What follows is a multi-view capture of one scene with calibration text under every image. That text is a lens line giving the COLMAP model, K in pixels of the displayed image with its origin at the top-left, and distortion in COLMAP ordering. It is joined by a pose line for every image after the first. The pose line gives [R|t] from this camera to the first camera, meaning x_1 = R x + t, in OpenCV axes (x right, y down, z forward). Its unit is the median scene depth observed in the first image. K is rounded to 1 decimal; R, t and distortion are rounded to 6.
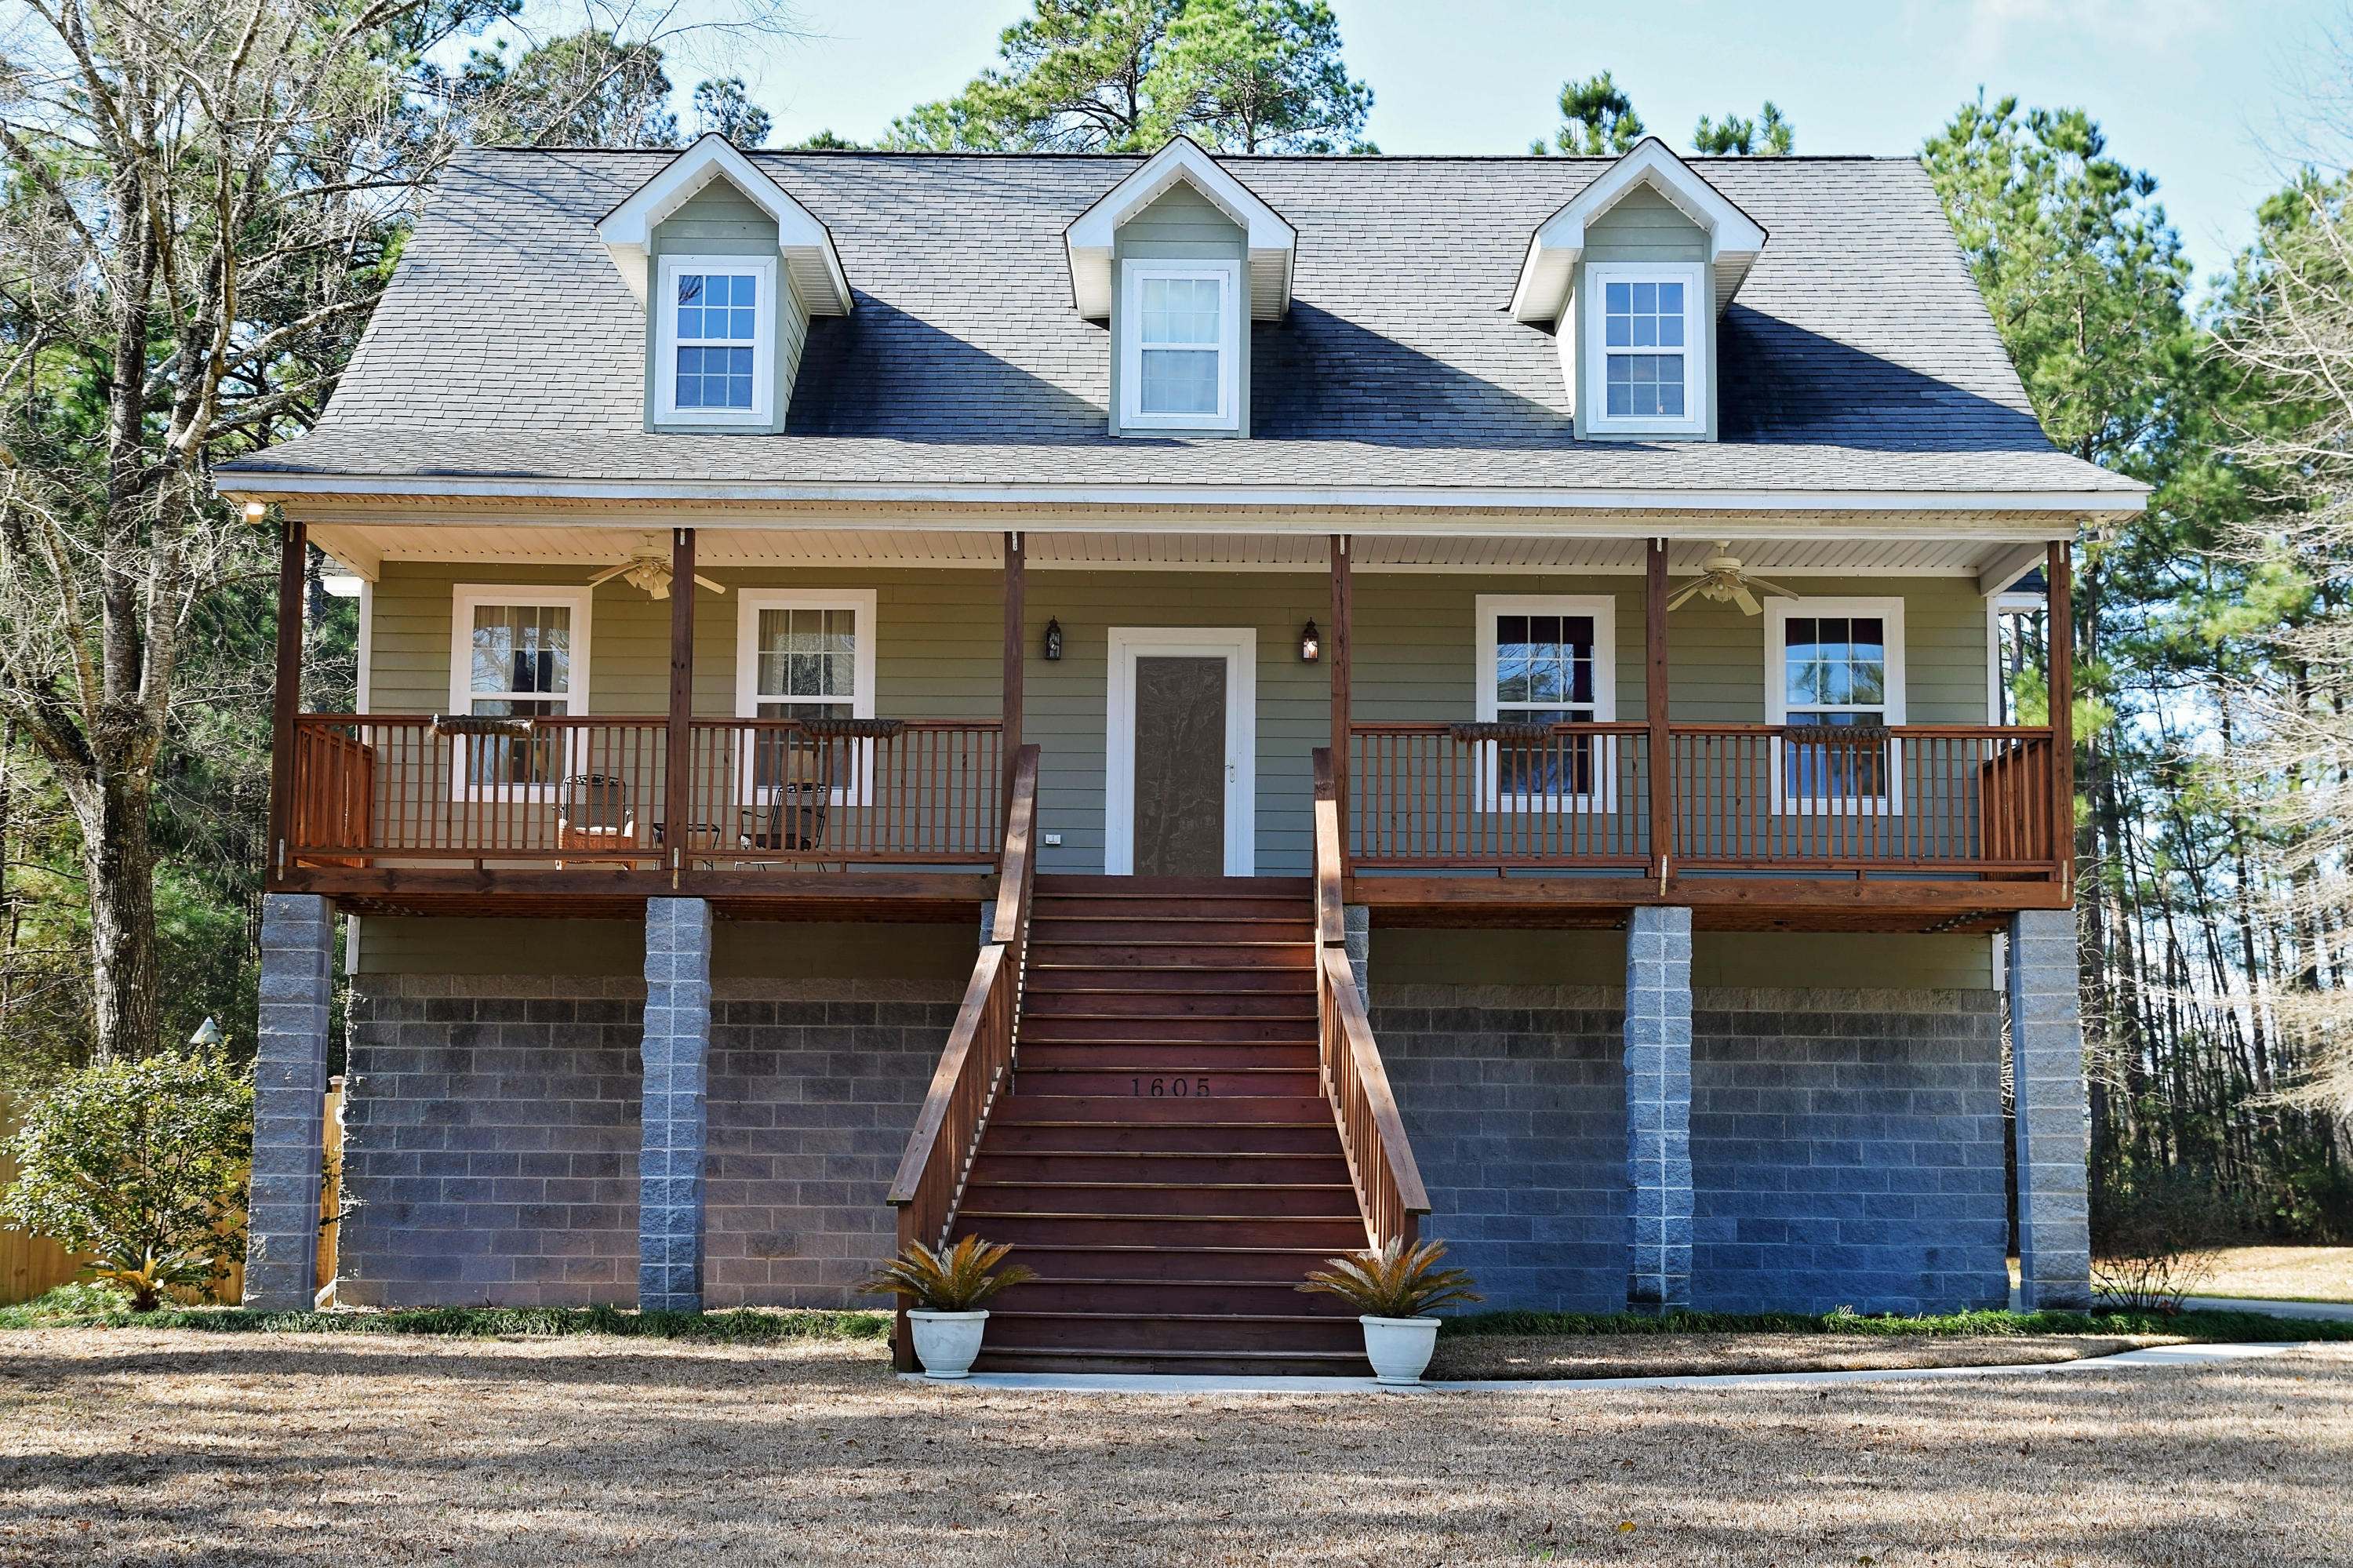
lens RADIAL K [[2926.2, 0, 1176.7], [0, 2926.2, 646.5], [0, 0, 1]] dist [0.025300, 0.054494]
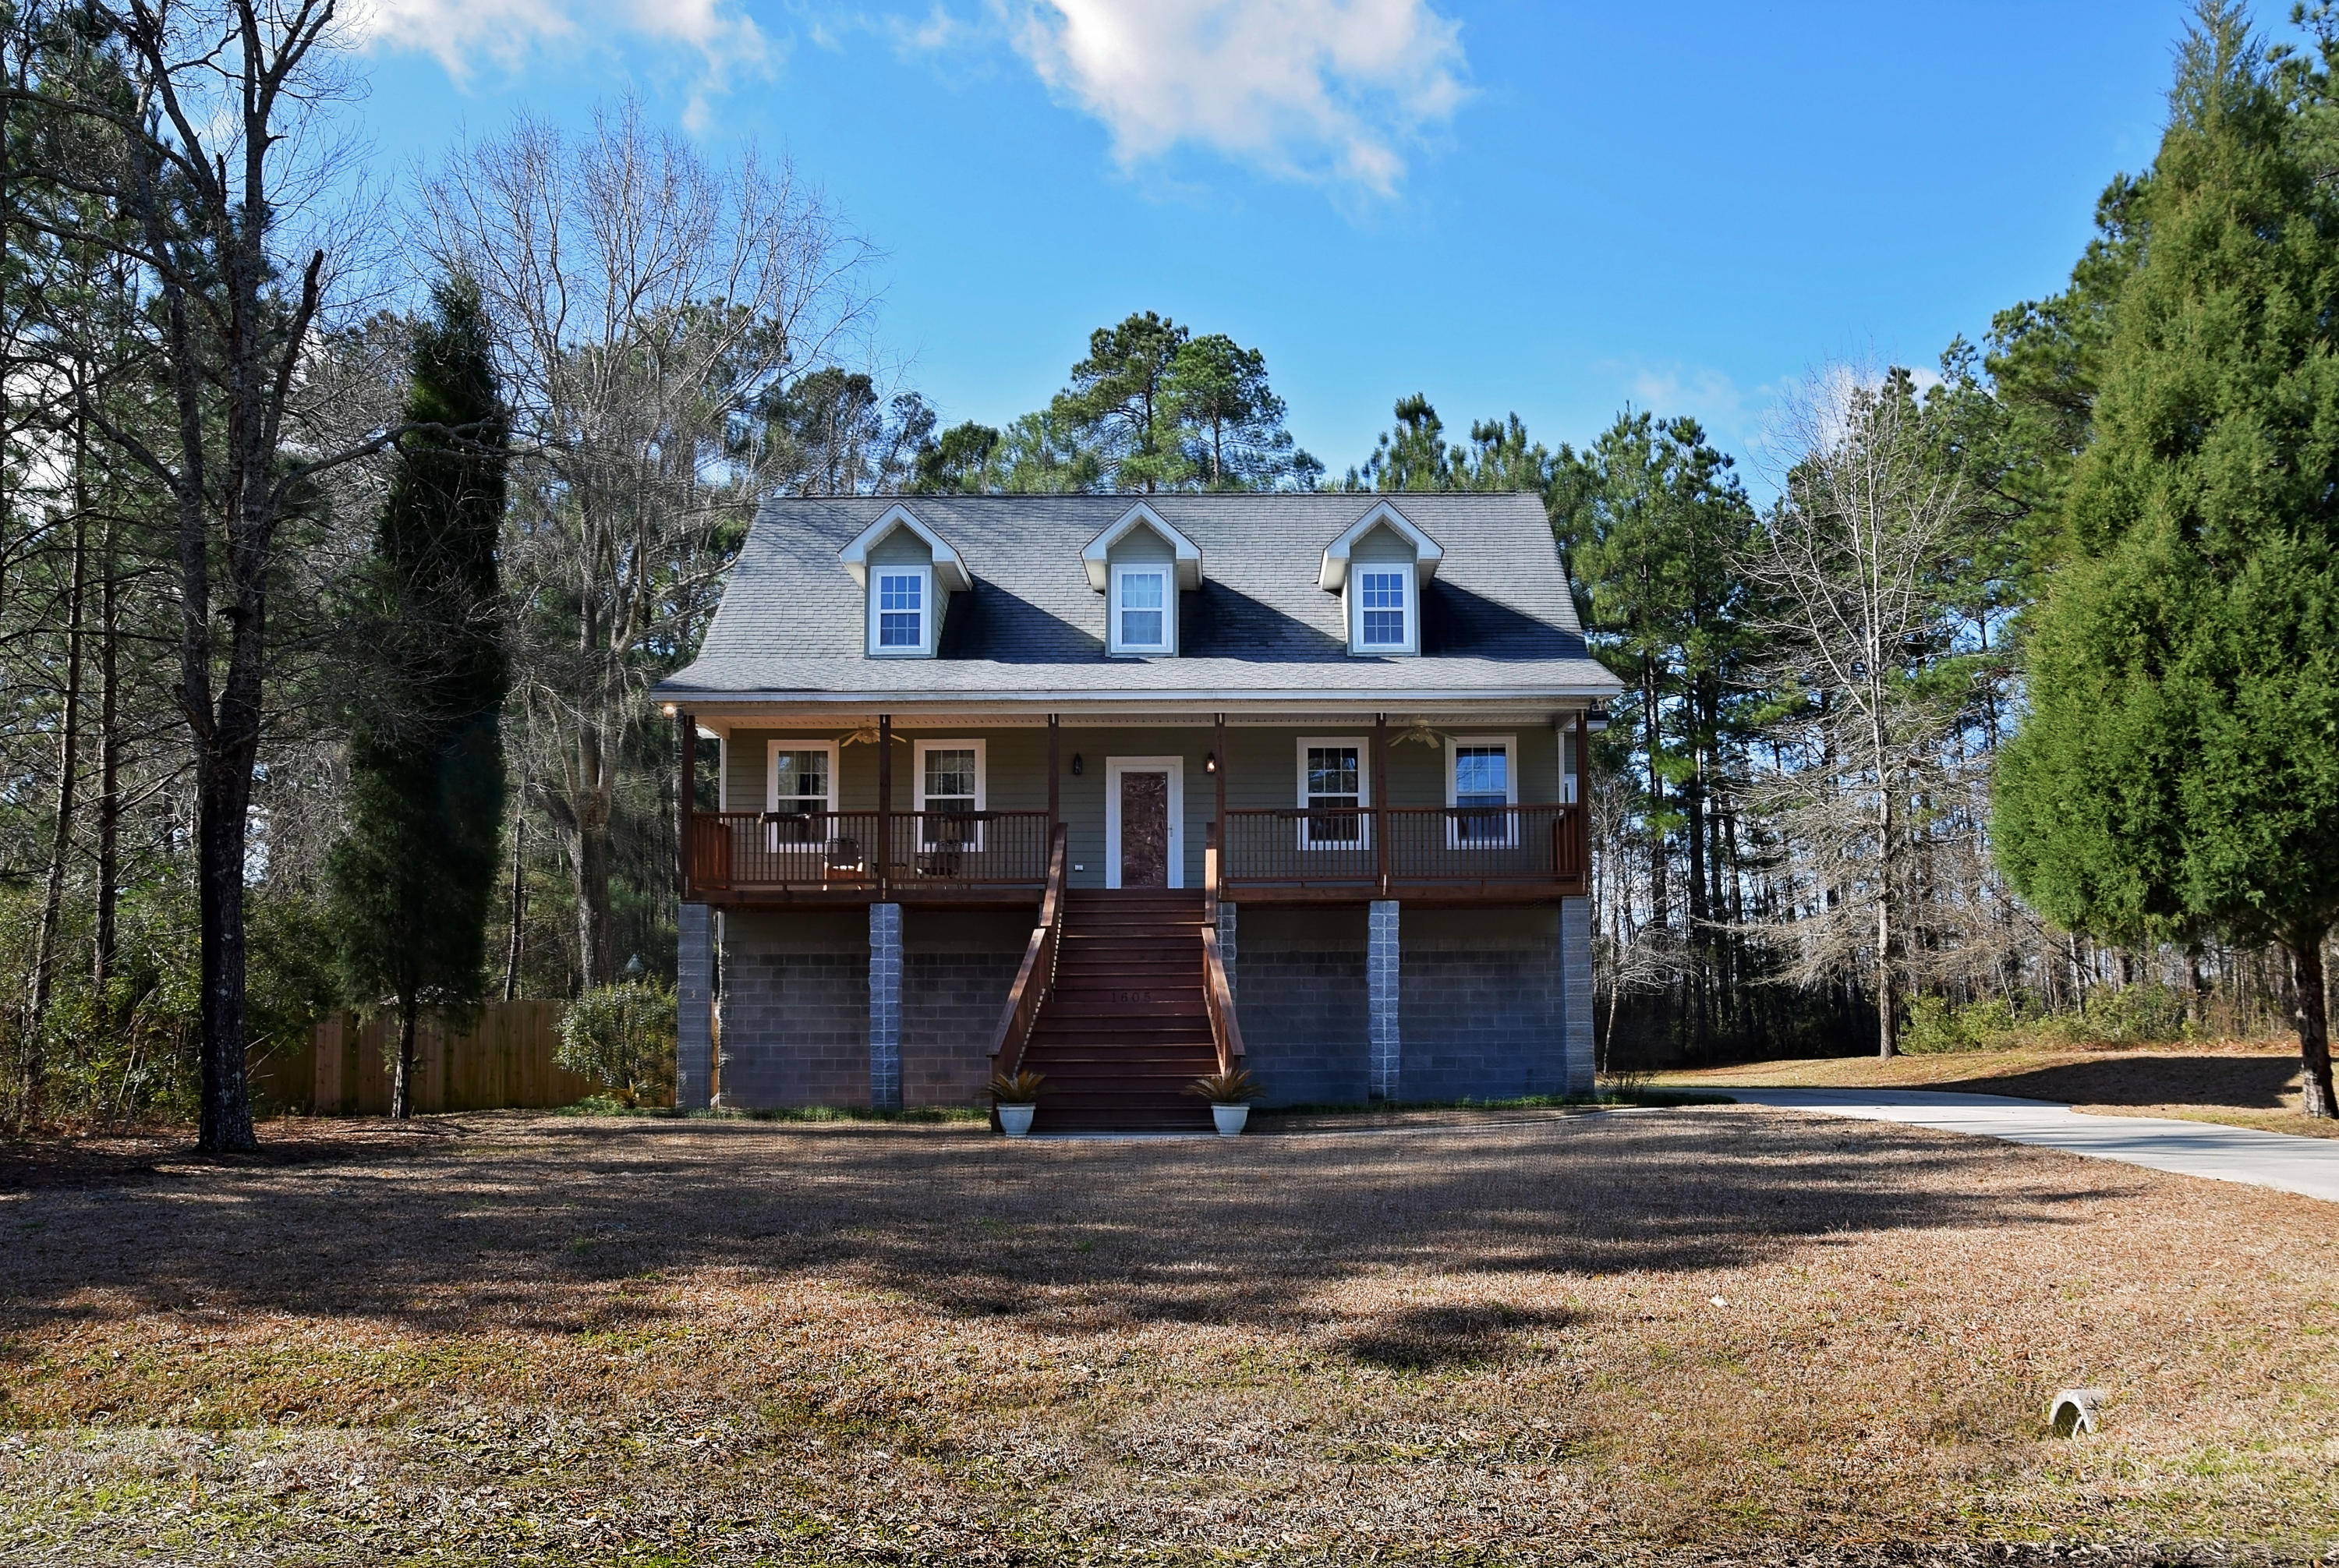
lens RADIAL K [[1739.8, 0, 1204.7], [0, 1739.8, 761.9], [0, 0, 1]] dist [-0.132847, 0.116144]
pose [[0.999822, -0.013849, 0.012847, 0.027931], [0.013570, 0.999675, 0.021563, -0.028230], [-0.013141, -0.021385, 0.999685, -0.149919]]
